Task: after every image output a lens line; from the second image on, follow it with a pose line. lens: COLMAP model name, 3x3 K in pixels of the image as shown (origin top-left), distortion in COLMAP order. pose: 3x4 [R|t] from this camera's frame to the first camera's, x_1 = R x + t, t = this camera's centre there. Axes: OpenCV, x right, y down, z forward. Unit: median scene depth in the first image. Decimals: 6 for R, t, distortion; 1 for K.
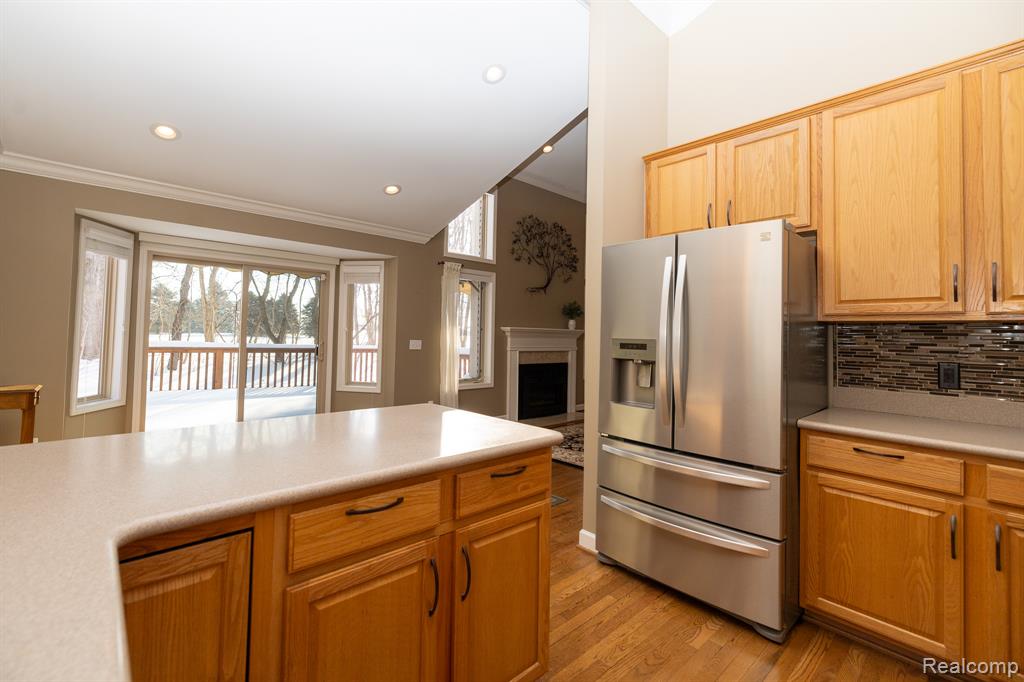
lens RADIAL K [[447.7, 0, 494.8], [0, 447.7, 320.5], [0, 0, 1]] dist [0.000042, -0.000230]
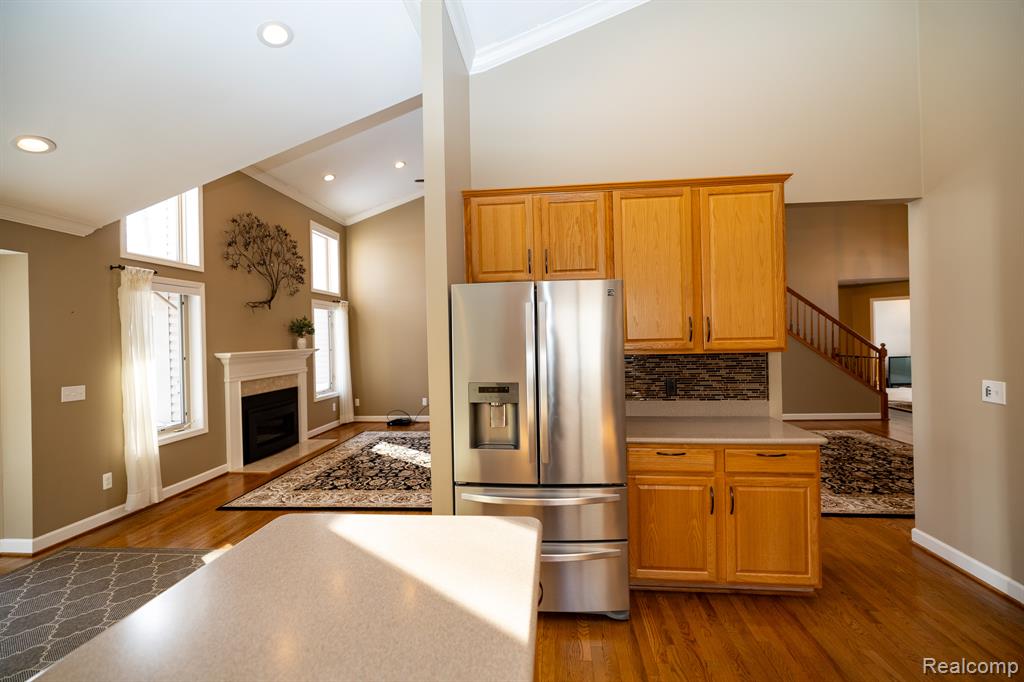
lens RADIAL K [[430.2, 0, 515.6], [0, 430.2, 335.9], [0, 0, 1]] dist [0.002285, -0.000004]
pose [[0.730667, -0.036517, 0.681757, -0.133236], [0.014742, 0.999180, 0.037719, -0.042644], [-0.682575, -0.017510, 0.730605, 0.117398]]
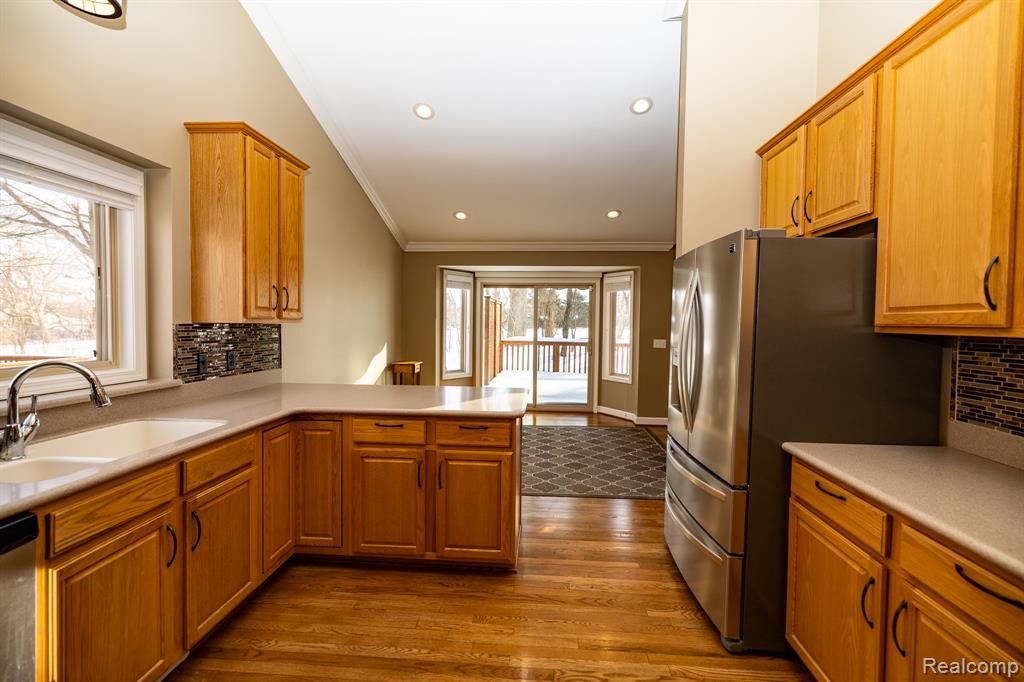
lens RADIAL K [[430.2, 0, 515.6], [0, 430.2, 335.9], [0, 0, 1]] dist [0.002285, -0.000004]
pose [[0.699159, 0.008431, -0.714917, 0.338935], [0.027801, 0.998854, 0.038967, -0.016839], [0.714426, -0.047119, 0.698123, -0.000058]]
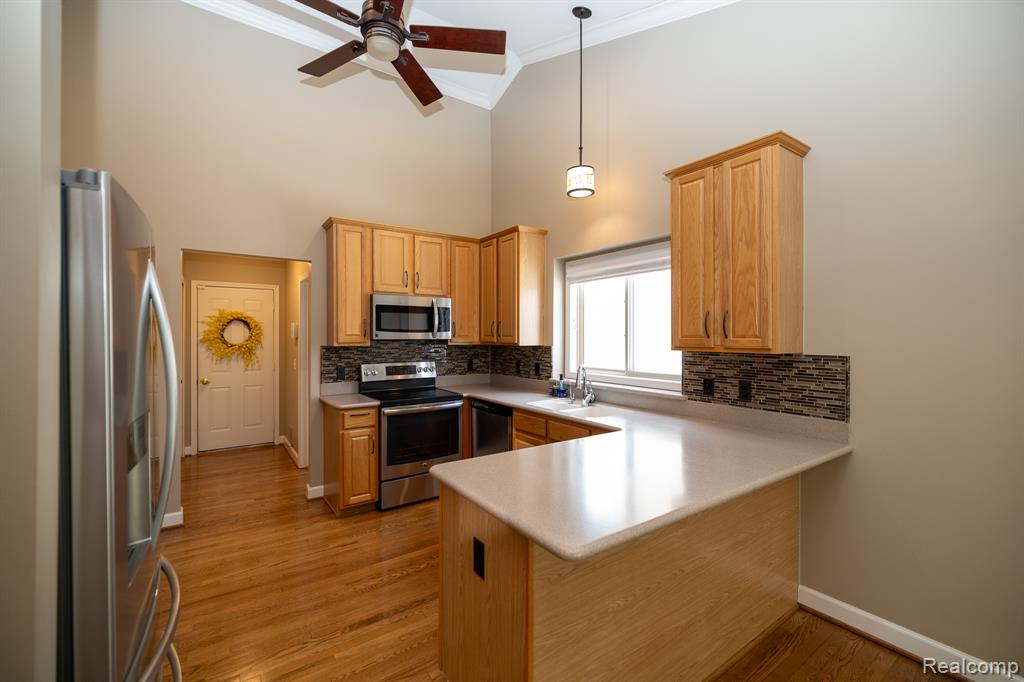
lens RADIAL K [[430.2, 0, 515.6], [0, 430.2, 335.9], [0, 0, 1]] dist [0.002285, -0.000004]
pose [[-0.993072, -0.022264, 0.115375, -0.055374], [-0.026142, 0.999139, -0.032208, -0.016905], [-0.114558, -0.035001, -0.992800, 0.613532]]
